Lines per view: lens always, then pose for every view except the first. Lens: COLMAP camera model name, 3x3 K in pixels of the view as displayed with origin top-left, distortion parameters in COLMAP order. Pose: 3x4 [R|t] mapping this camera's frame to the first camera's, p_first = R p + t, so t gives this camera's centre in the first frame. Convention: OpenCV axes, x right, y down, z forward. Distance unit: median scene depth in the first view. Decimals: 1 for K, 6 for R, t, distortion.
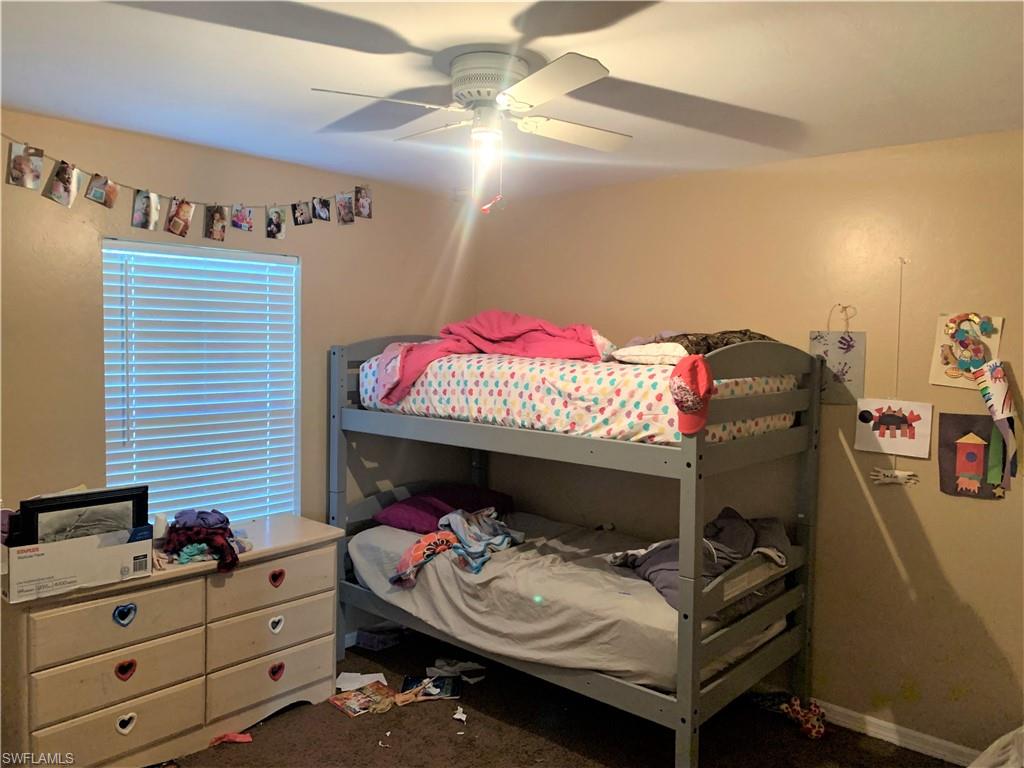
lens RADIAL K [[784.5, 0, 511.7], [0, 784.5, 382.4], [0, 0, 1]] dist [0.010755, -0.020271]
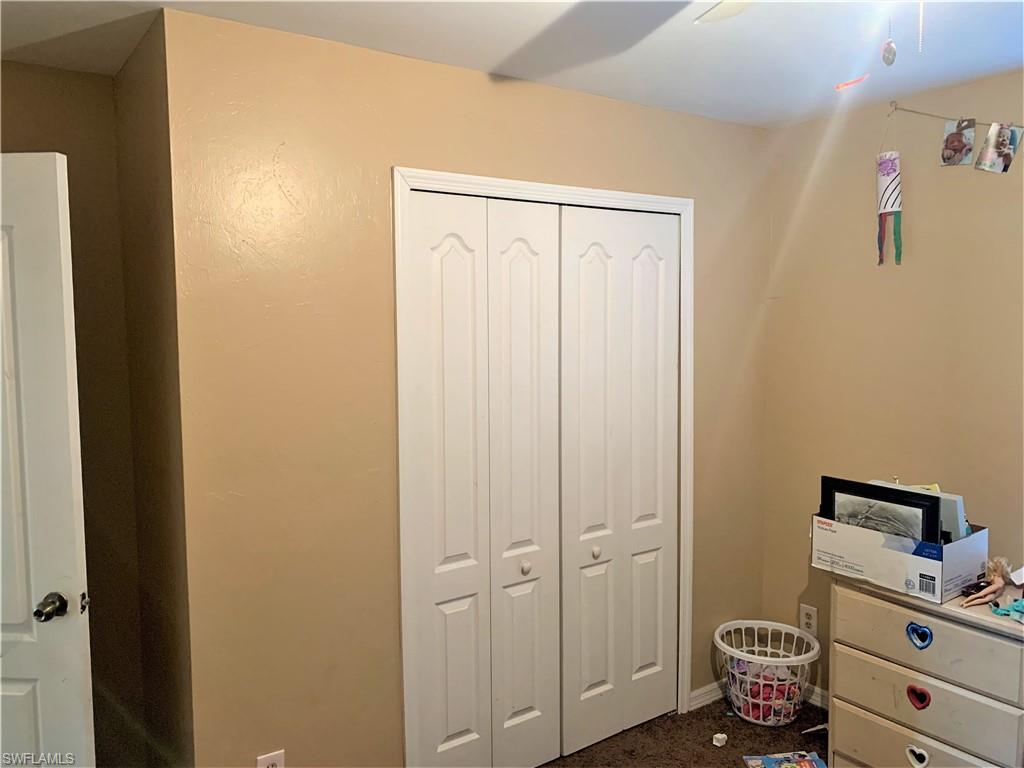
lens RADIAL K [[784.5, 0, 512.9], [0, 784.5, 382.6], [0, 0, 1]] dist [0.010755, -0.020271]
pose [[-0.265216, 0.061470, -0.962228, 0.475704], [-0.047054, 0.995952, 0.076593, -0.036041], [0.963040, 0.065590, -0.261250, 0.788720]]
